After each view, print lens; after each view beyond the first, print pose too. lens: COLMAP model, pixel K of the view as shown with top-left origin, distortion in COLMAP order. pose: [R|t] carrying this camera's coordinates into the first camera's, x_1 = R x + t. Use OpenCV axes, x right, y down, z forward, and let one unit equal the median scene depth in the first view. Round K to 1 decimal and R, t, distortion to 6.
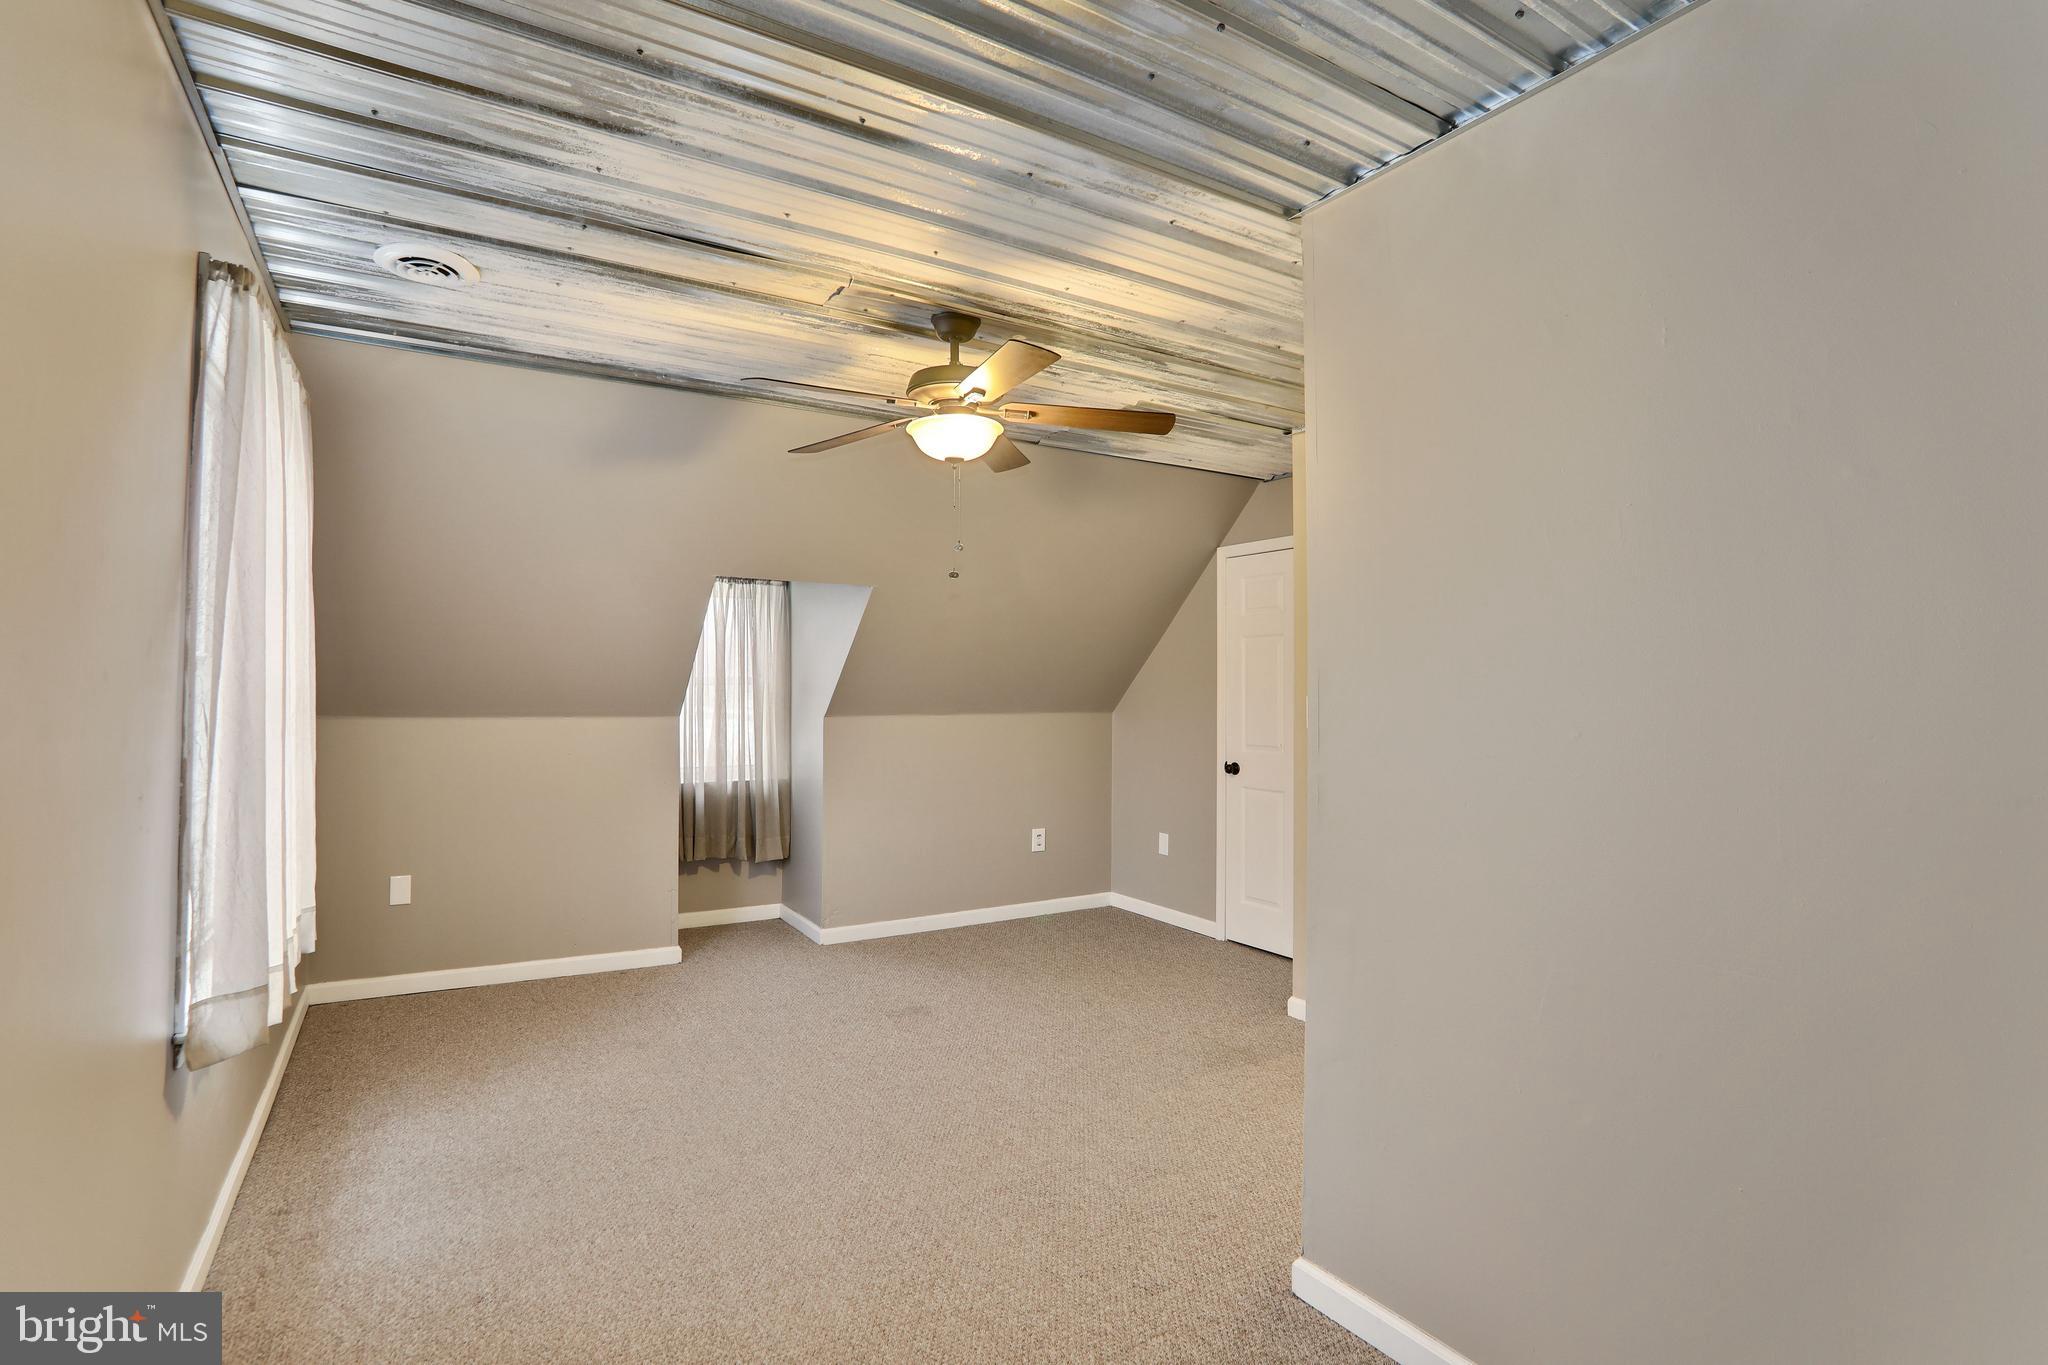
lens RADIAL K [[965.5, 0, 1017.7], [0, 965.5, 677.2], [0, 0, 1]] dist [-0.015356, 0.004442]
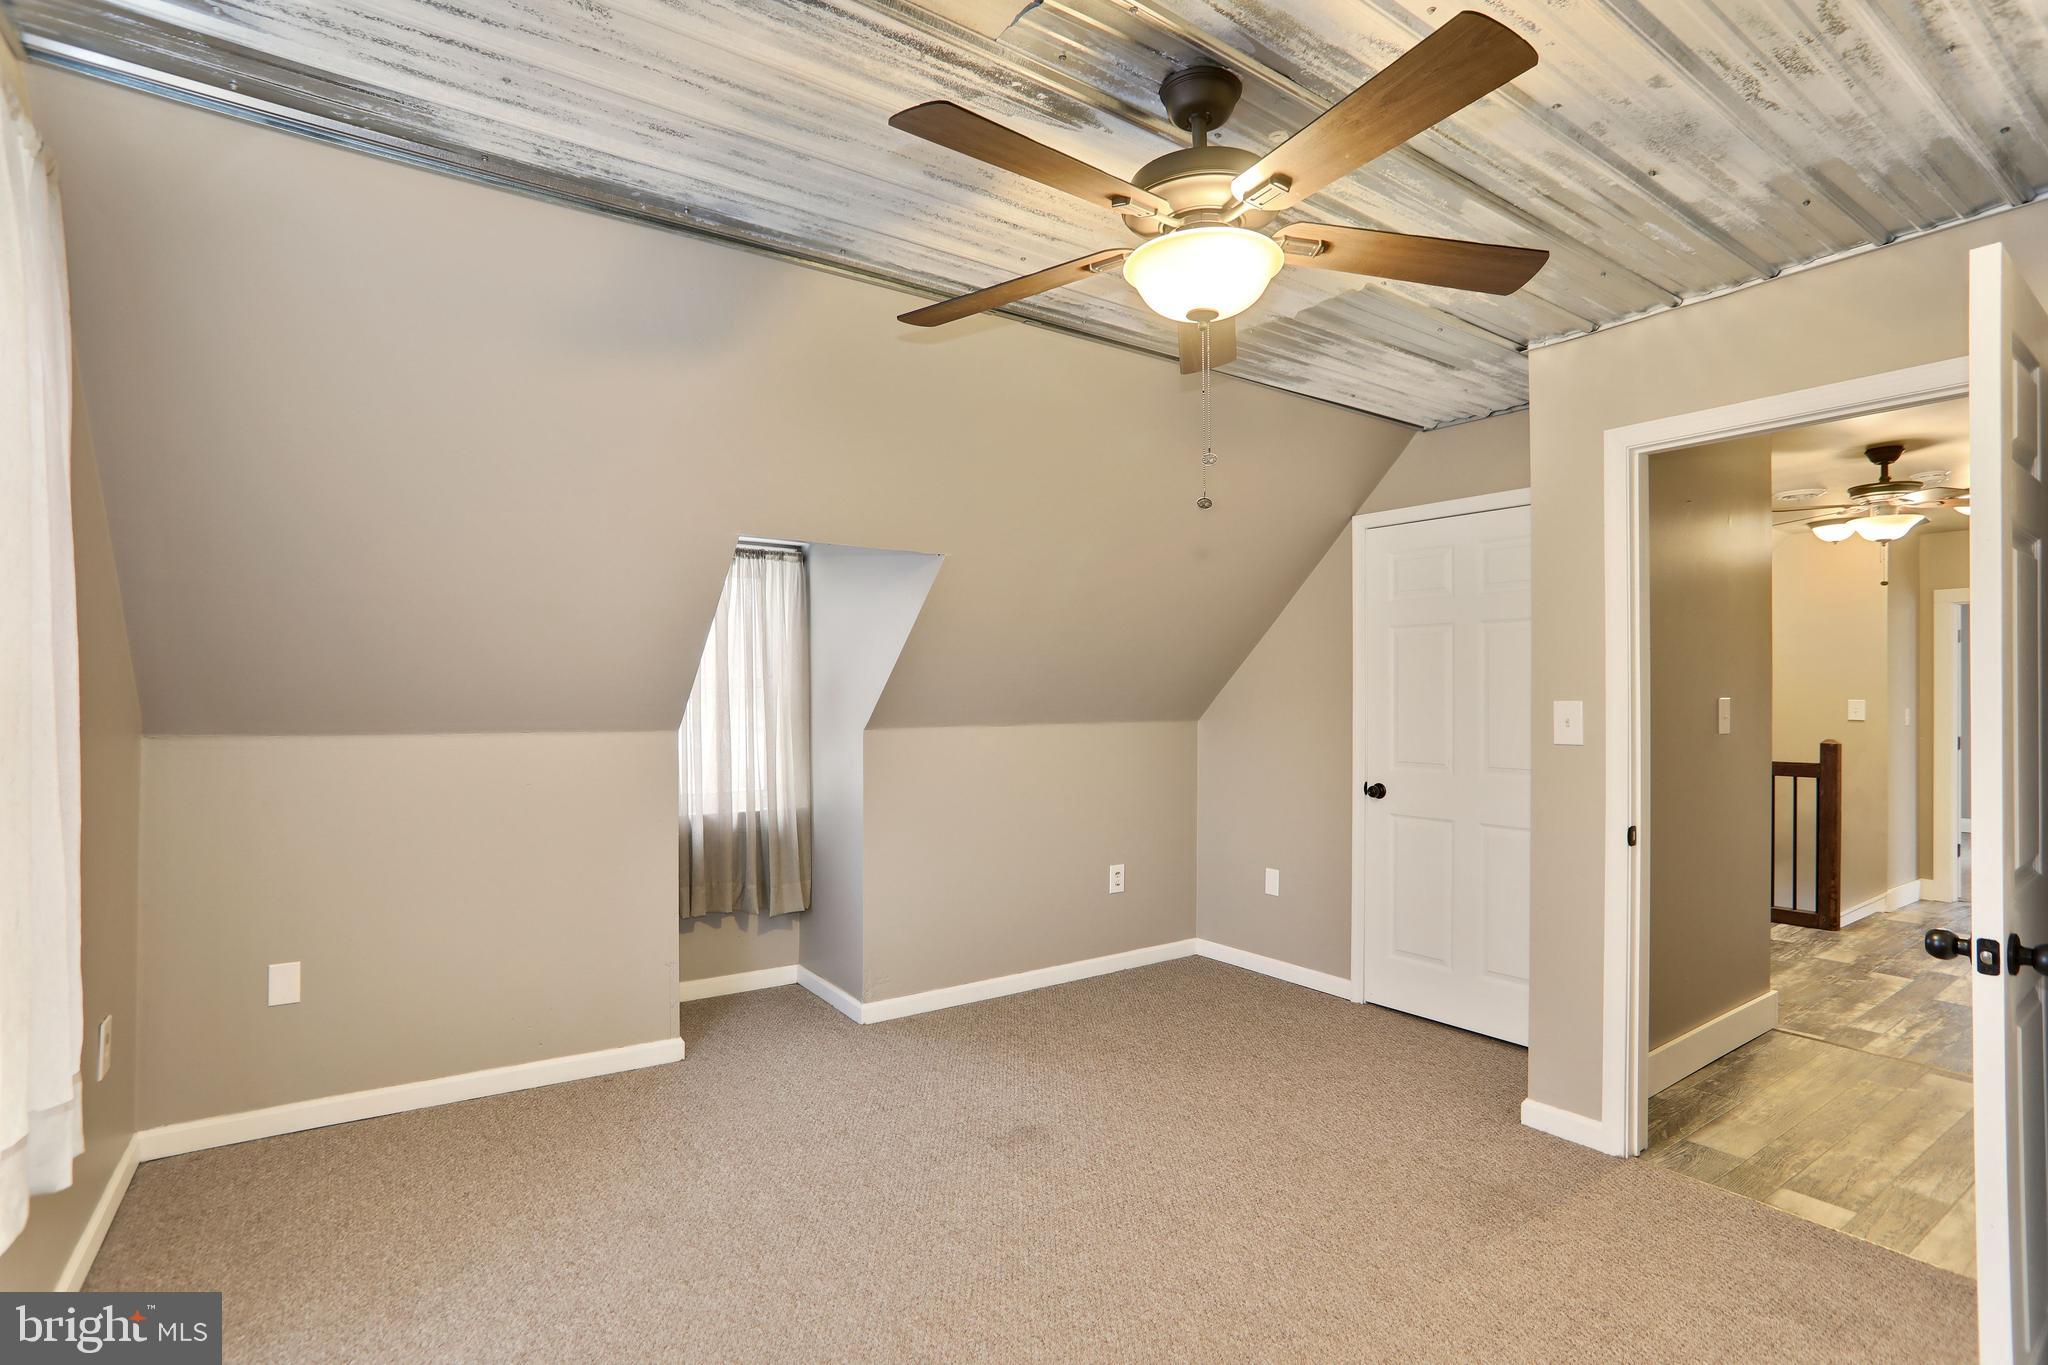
lens RADIAL K [[965.5, 0, 1027.2], [0, 965.5, 698.7], [0, 0, 1]] dist [-0.015356, 0.004442]
pose [[0.997711, -0.003082, 0.067548, -0.124060], [0.001956, 0.999858, 0.016722, 0.004037], [-0.067590, -0.016551, 0.997576, 0.224846]]
